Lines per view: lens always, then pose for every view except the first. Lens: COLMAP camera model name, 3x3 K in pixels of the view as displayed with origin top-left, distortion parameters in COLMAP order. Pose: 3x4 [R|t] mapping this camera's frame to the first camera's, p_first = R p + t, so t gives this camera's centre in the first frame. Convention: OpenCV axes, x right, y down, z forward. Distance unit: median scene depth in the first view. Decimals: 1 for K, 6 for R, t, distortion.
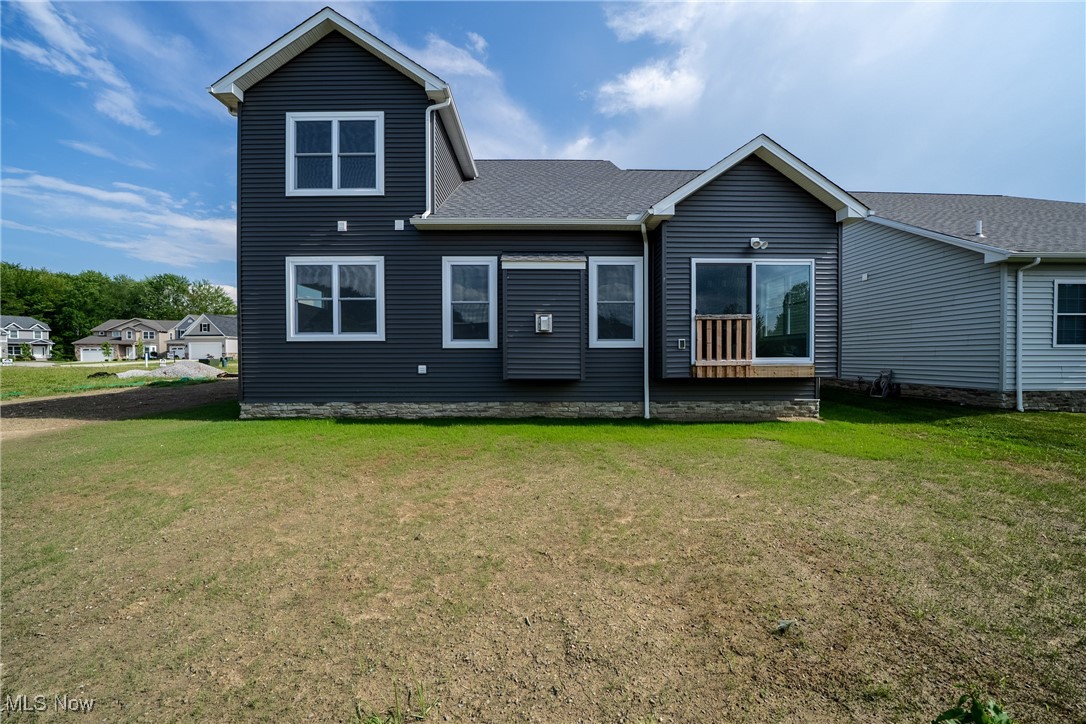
lens RADIAL K [[396.3, 0, 543.0], [0, 396.3, 362.0], [0, 0, 1]] dist [-0.001750, -0.000081]
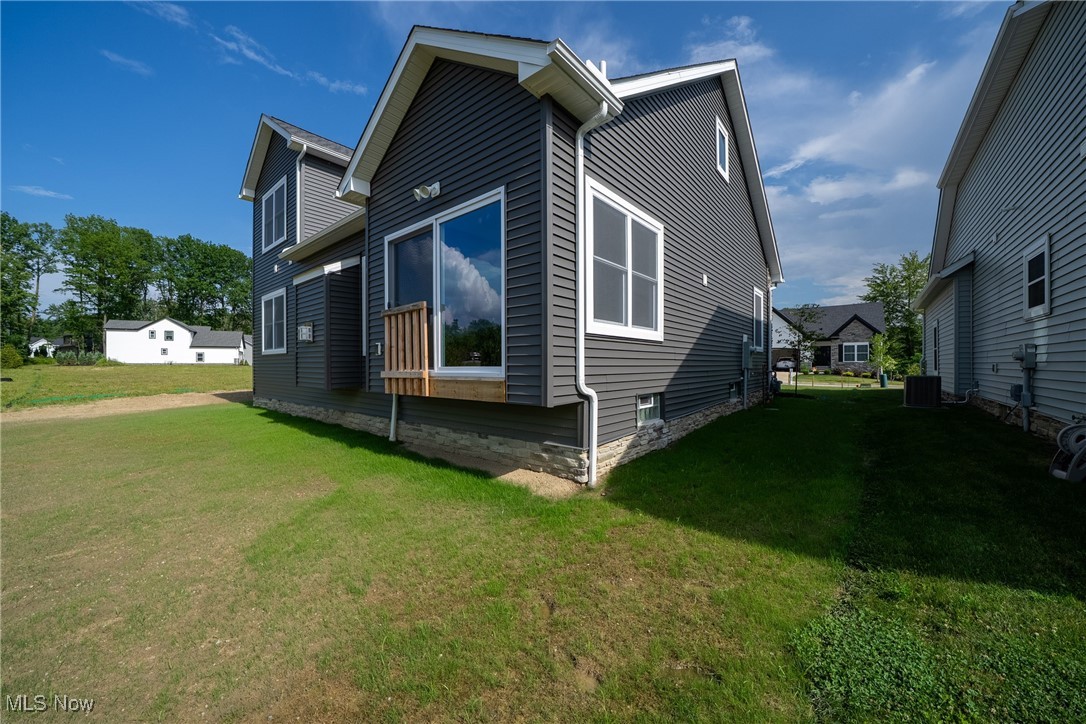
lens RADIAL K [[380.0, 0, 543.0], [0, 380.0, 362.0], [0, 0, 1]] dist [-0.000506, 0.000000]
pose [[0.756234, -0.005874, -0.654275, 1.027416], [-0.007474, 0.999817, -0.017616, -0.008568], [0.654259, 0.018212, 0.756051, 0.617066]]
